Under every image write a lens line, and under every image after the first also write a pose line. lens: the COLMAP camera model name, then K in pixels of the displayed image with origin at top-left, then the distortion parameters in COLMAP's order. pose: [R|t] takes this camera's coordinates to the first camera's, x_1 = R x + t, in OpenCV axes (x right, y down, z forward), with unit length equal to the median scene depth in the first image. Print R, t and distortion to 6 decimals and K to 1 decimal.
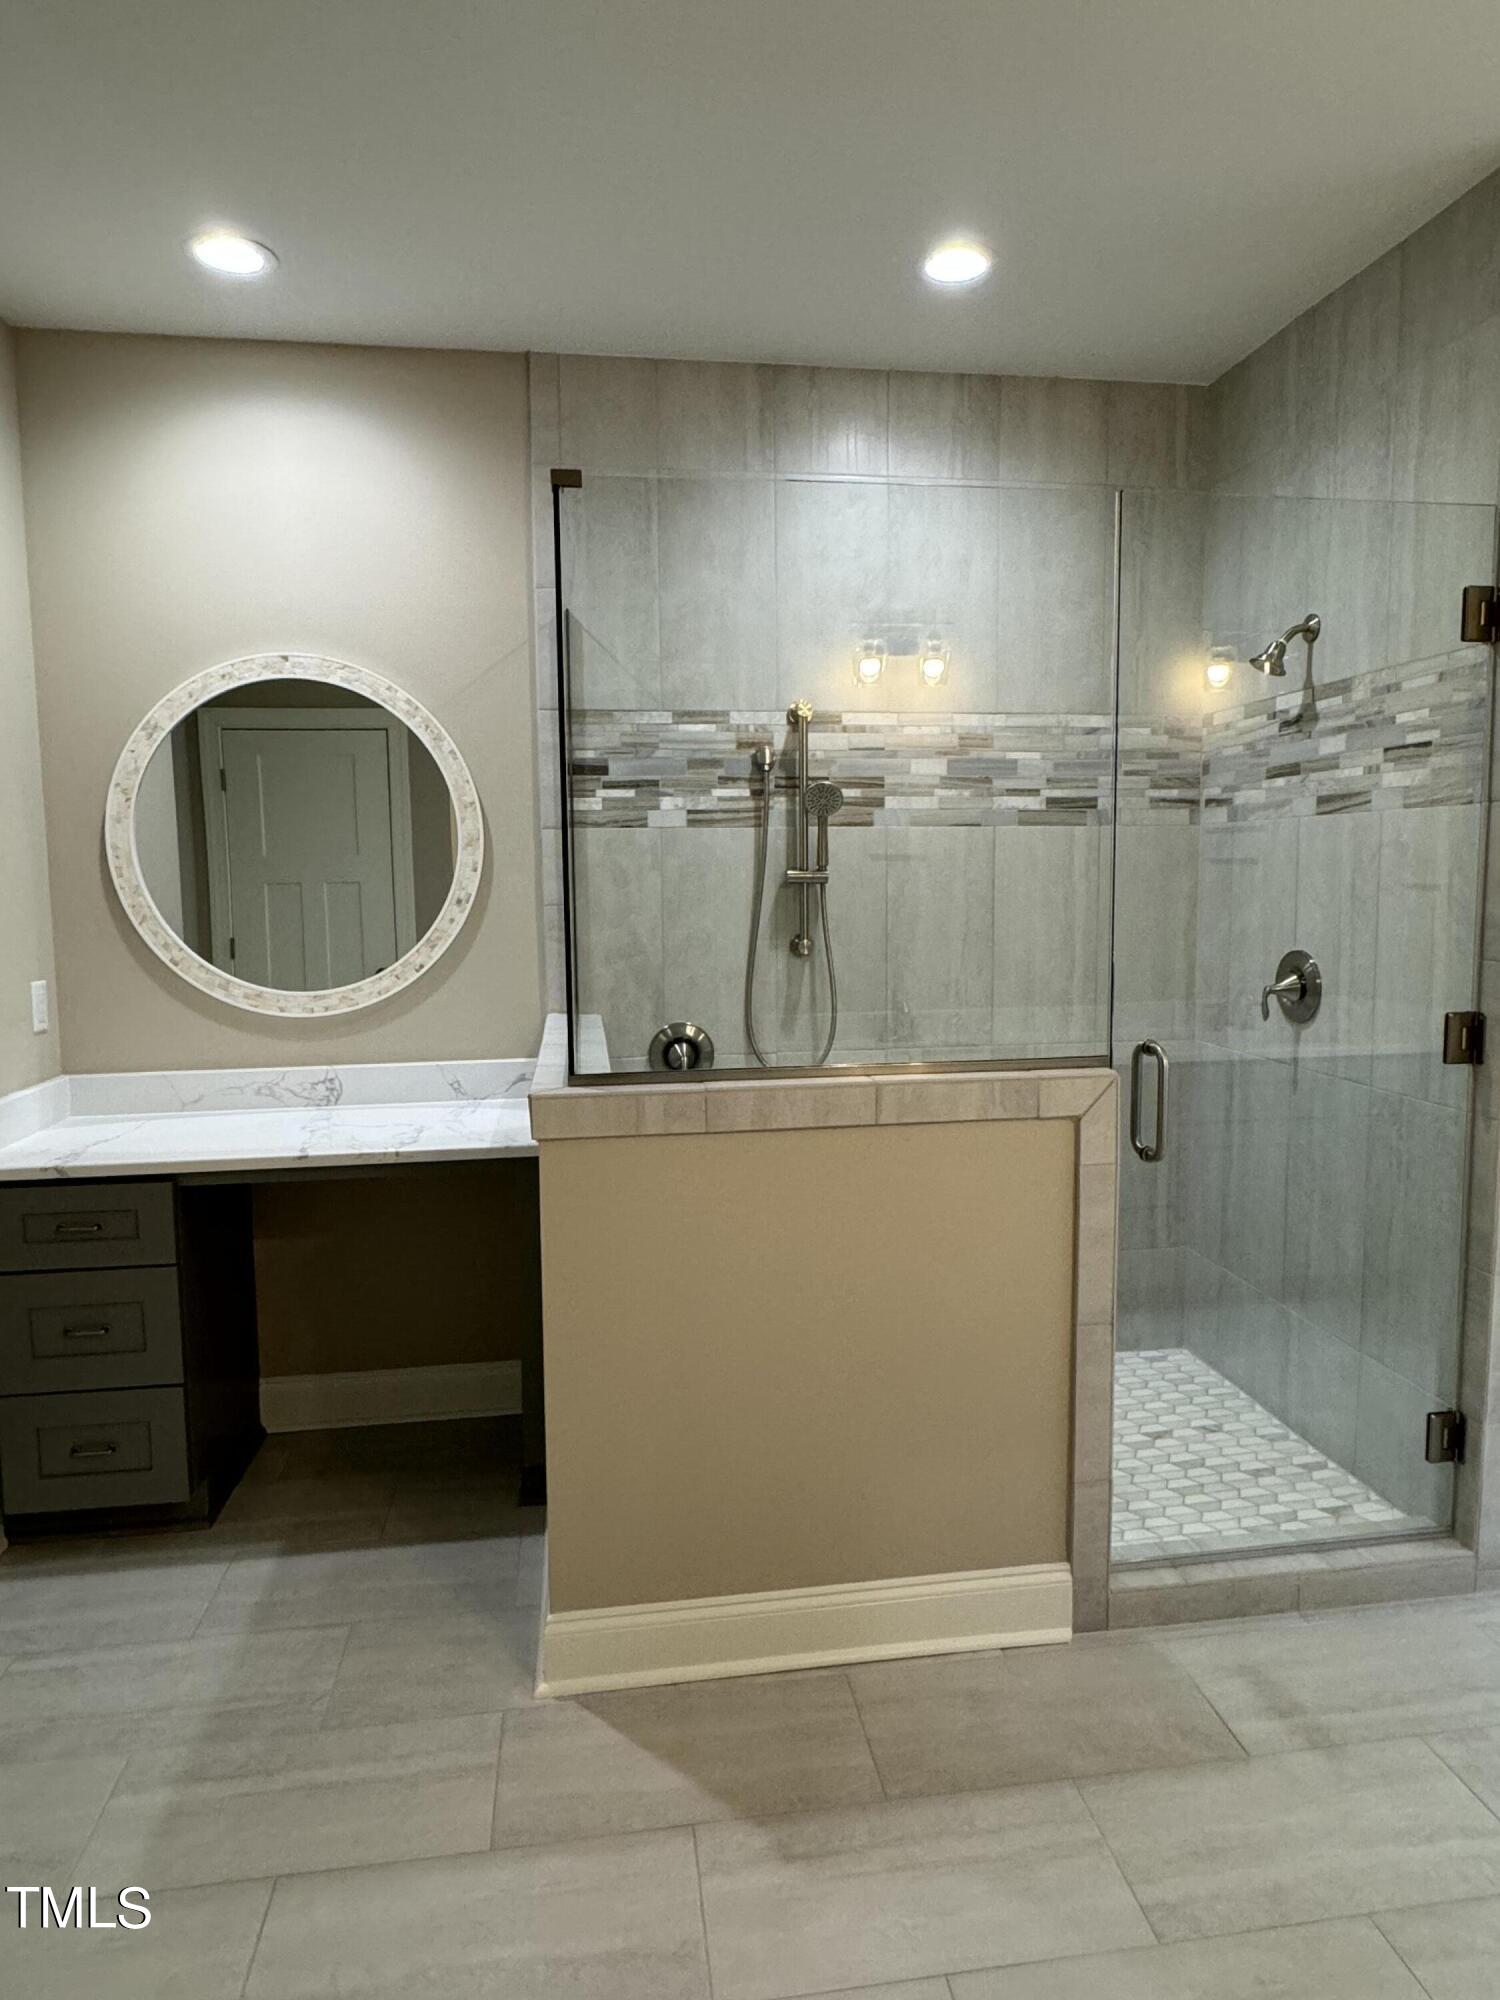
lens RADIAL K [[1235.8, 0, 753.8], [0, 1235.8, 993.3], [0, 0, 1]] dist [0.004024, 0.000183]
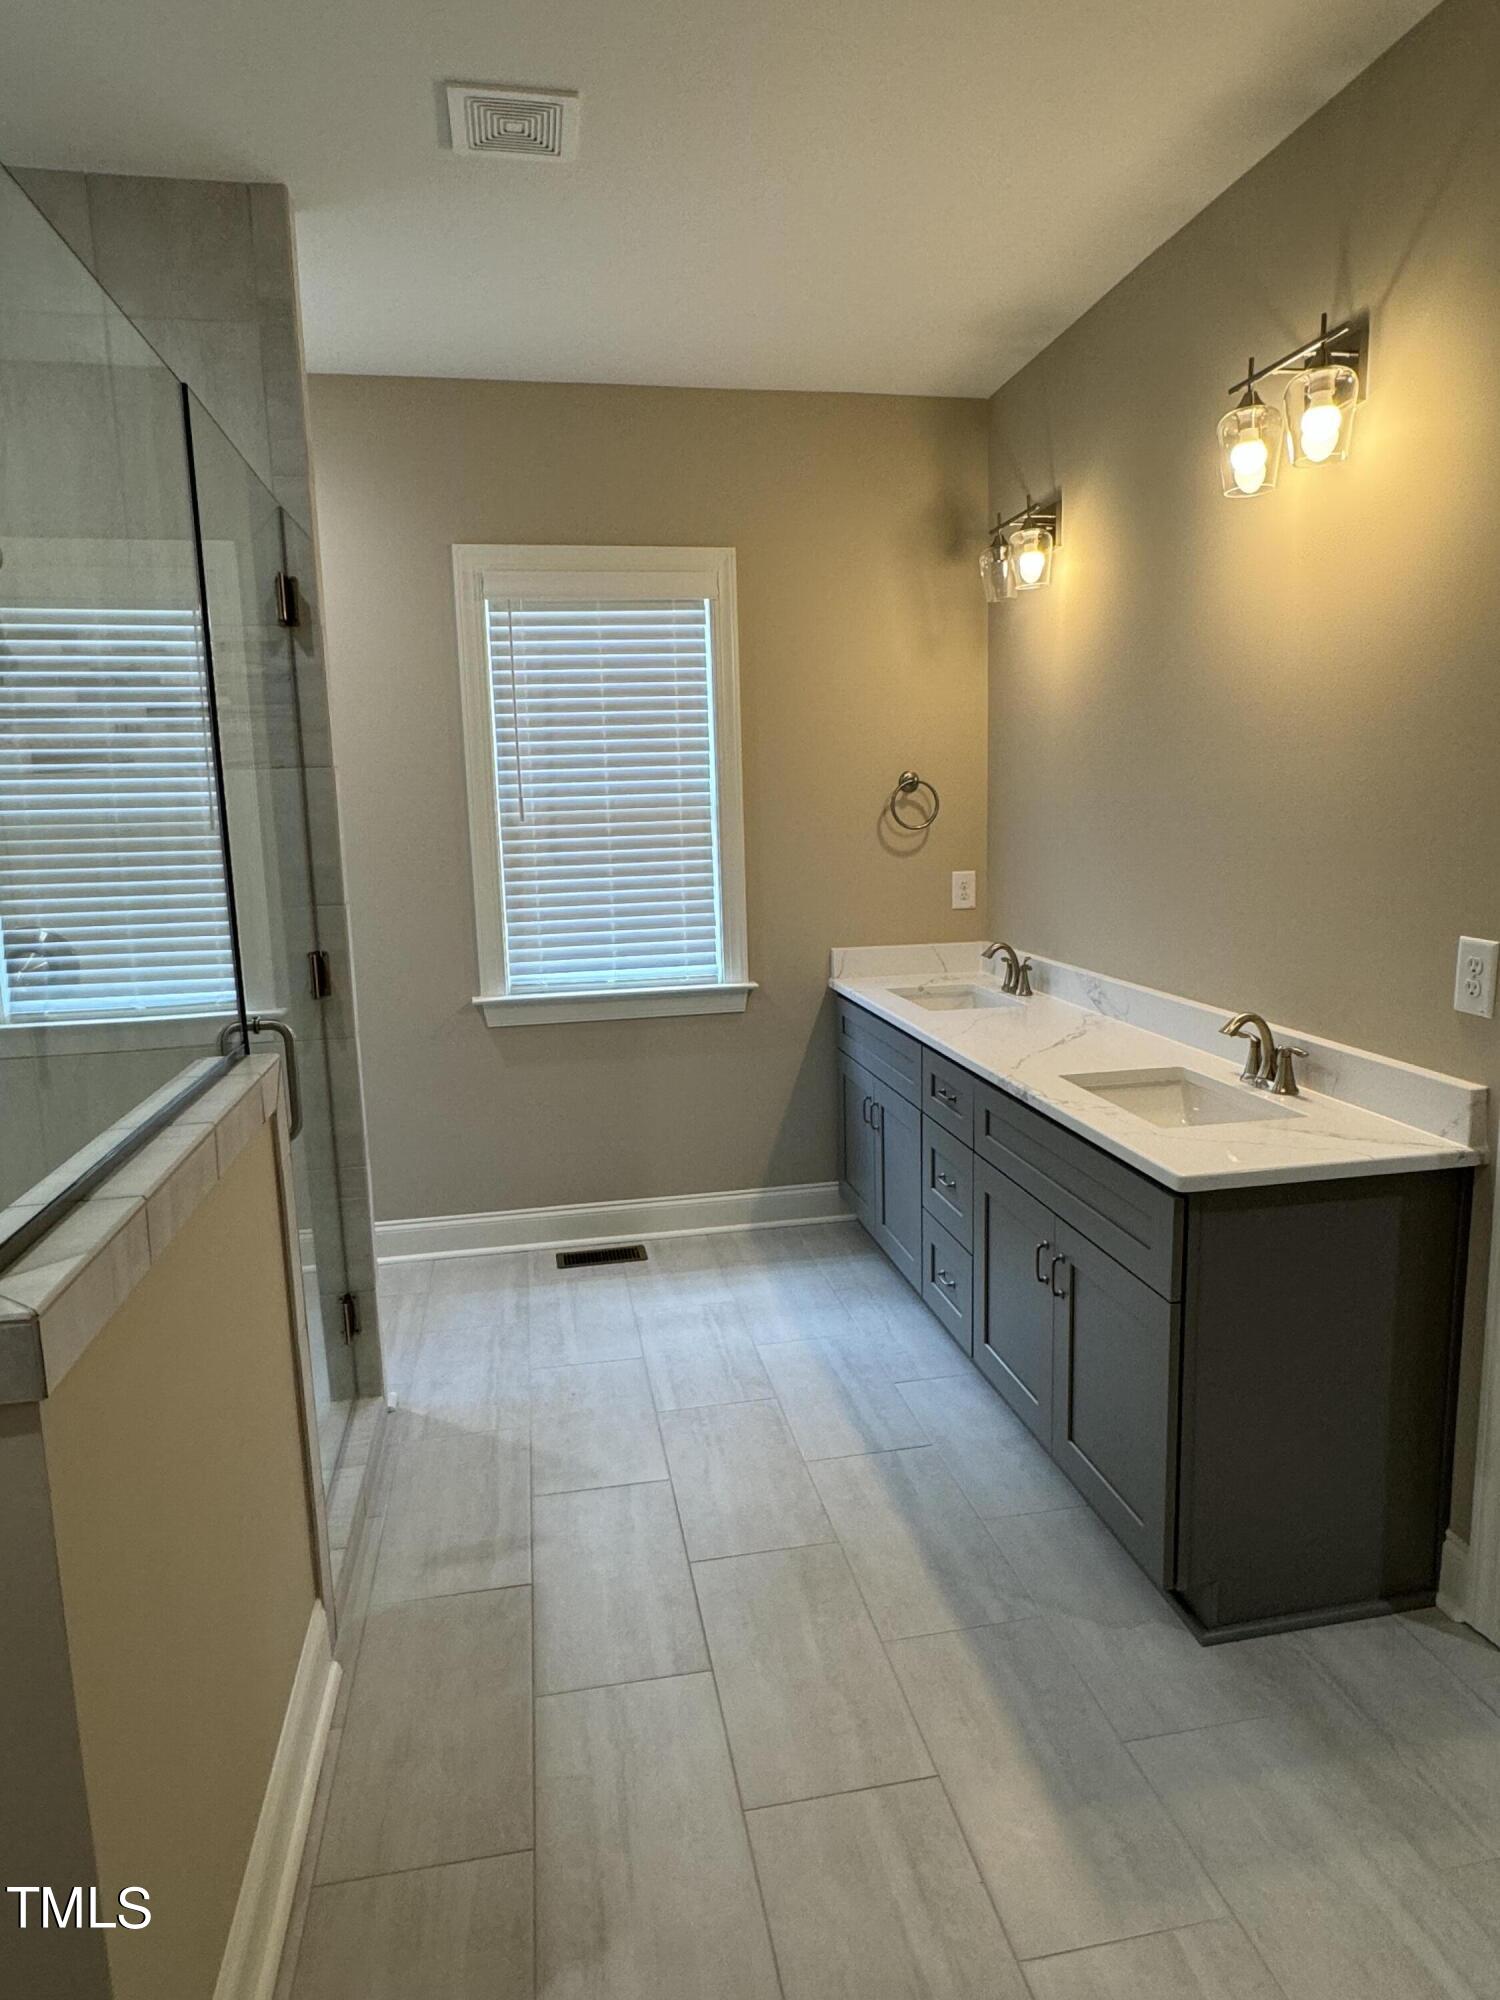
lens RADIAL K [[1235.8, 0, 750.2], [0, 1235.8, 1004.7], [0, 0, 1]] dist [0.004024, 0.000183]
pose [[-0.043482, -0.148934, 0.987891, -0.162523], [0.131507, 0.979369, 0.153437, -0.016853], [-0.990361, 0.136587, -0.022999, 0.179380]]
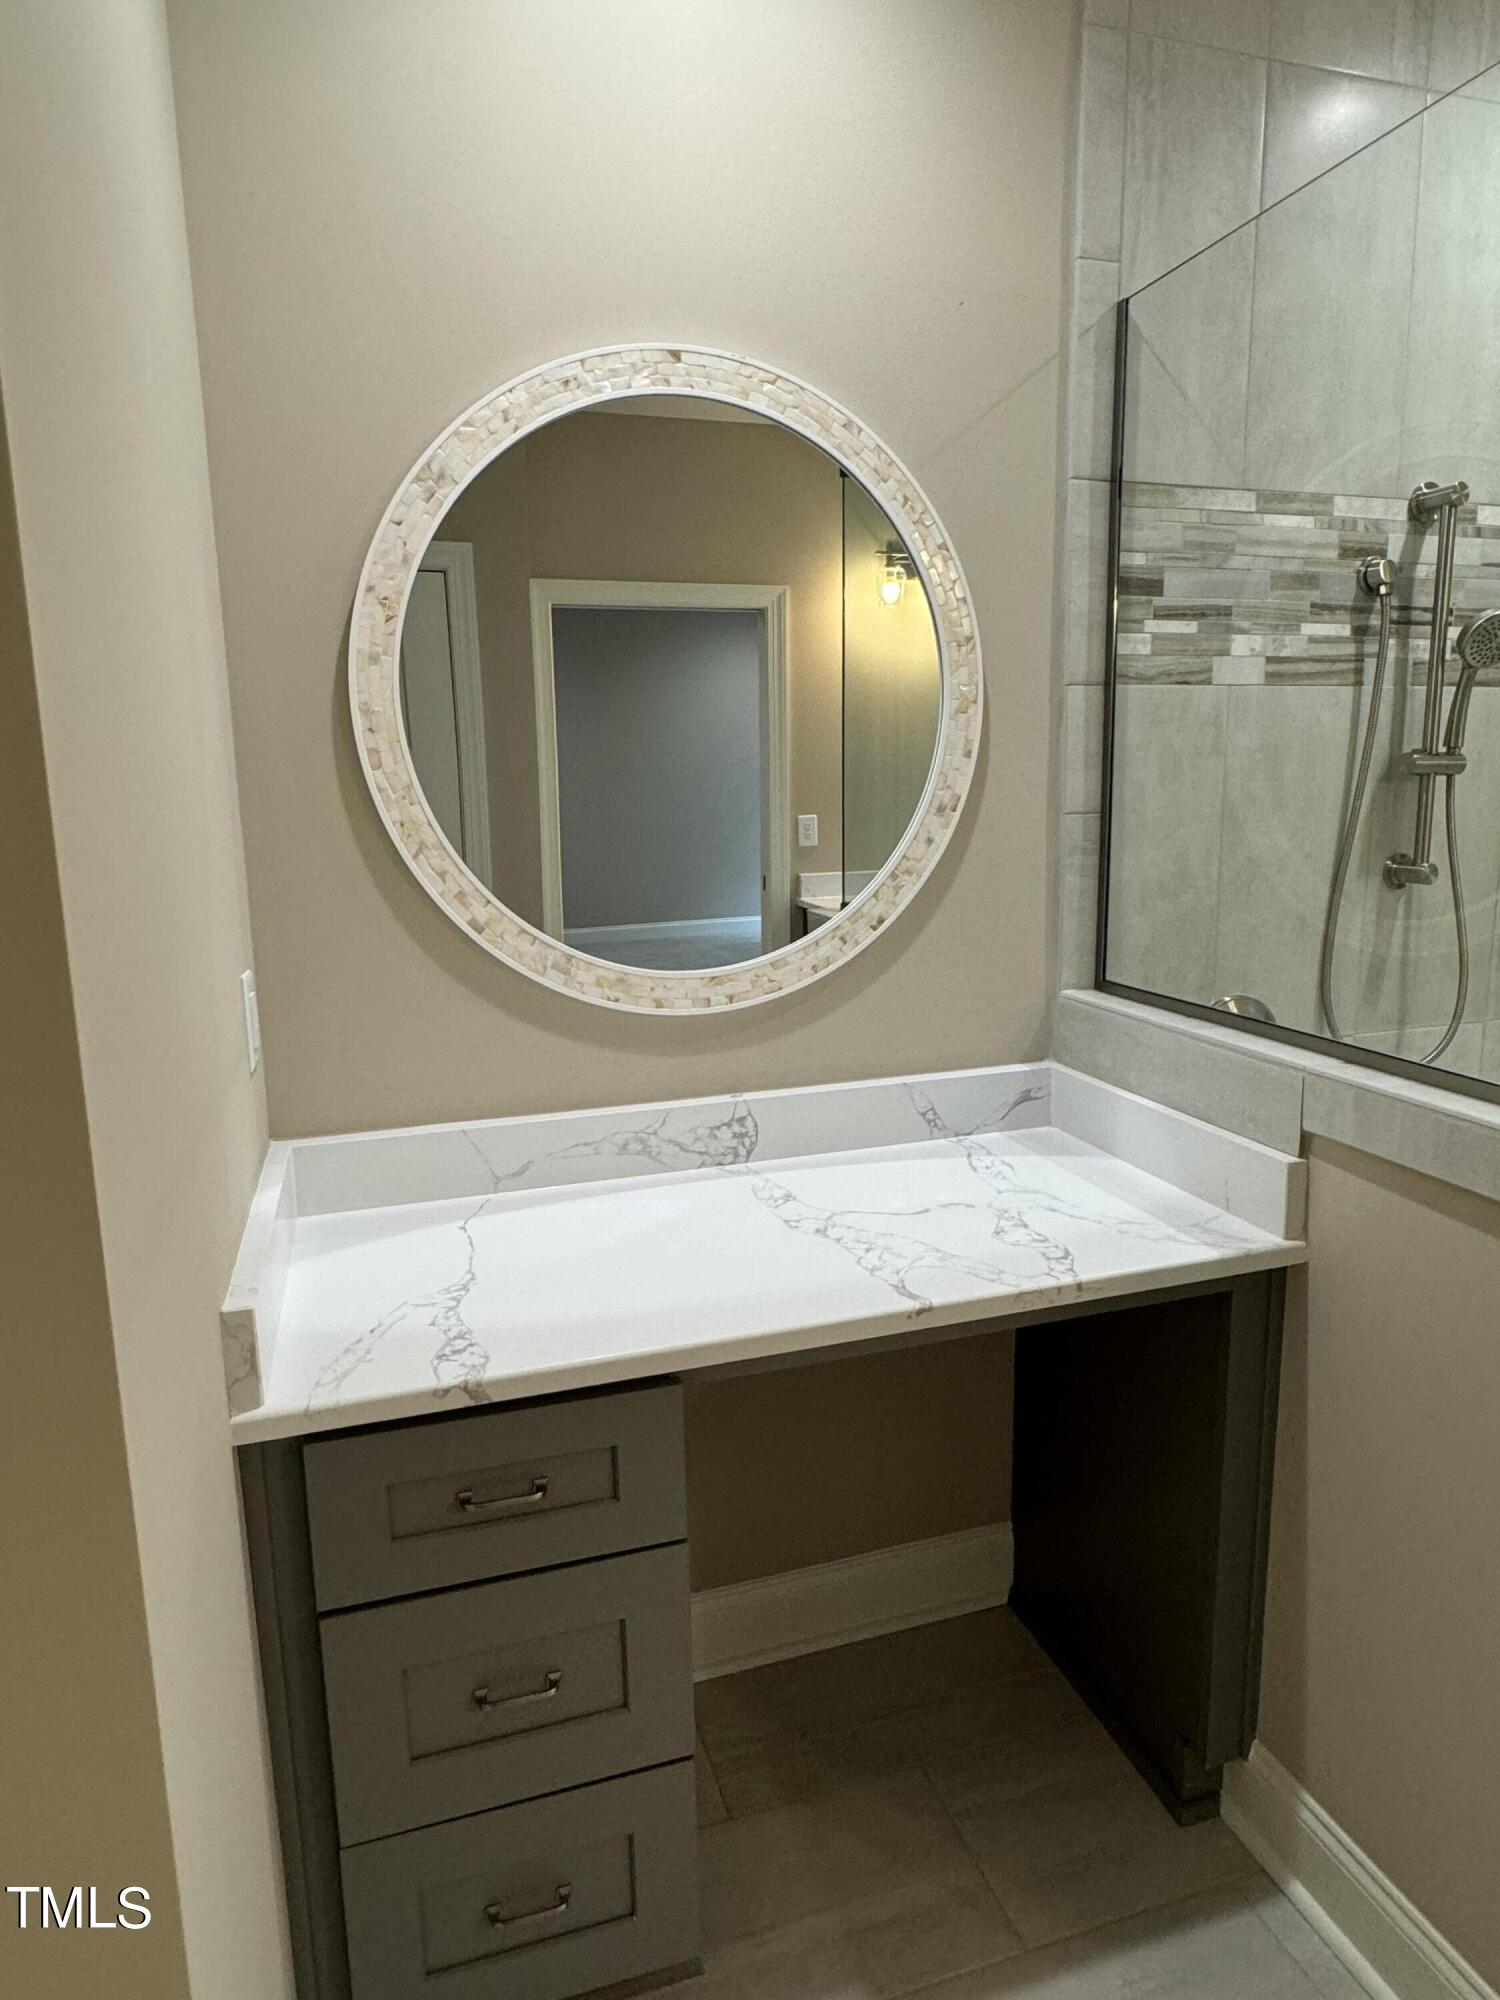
lens RADIAL K [[1235.8, 0, 743.7], [0, 1235.8, 994.9], [0, 0, 1]] dist [0.004024, 0.000183]
pose [[0.983448, -0.036497, 0.177479, -0.435864], [0.021780, 0.996213, 0.084174, -0.037150], [-0.179879, -0.078915, 0.980518, 0.427203]]
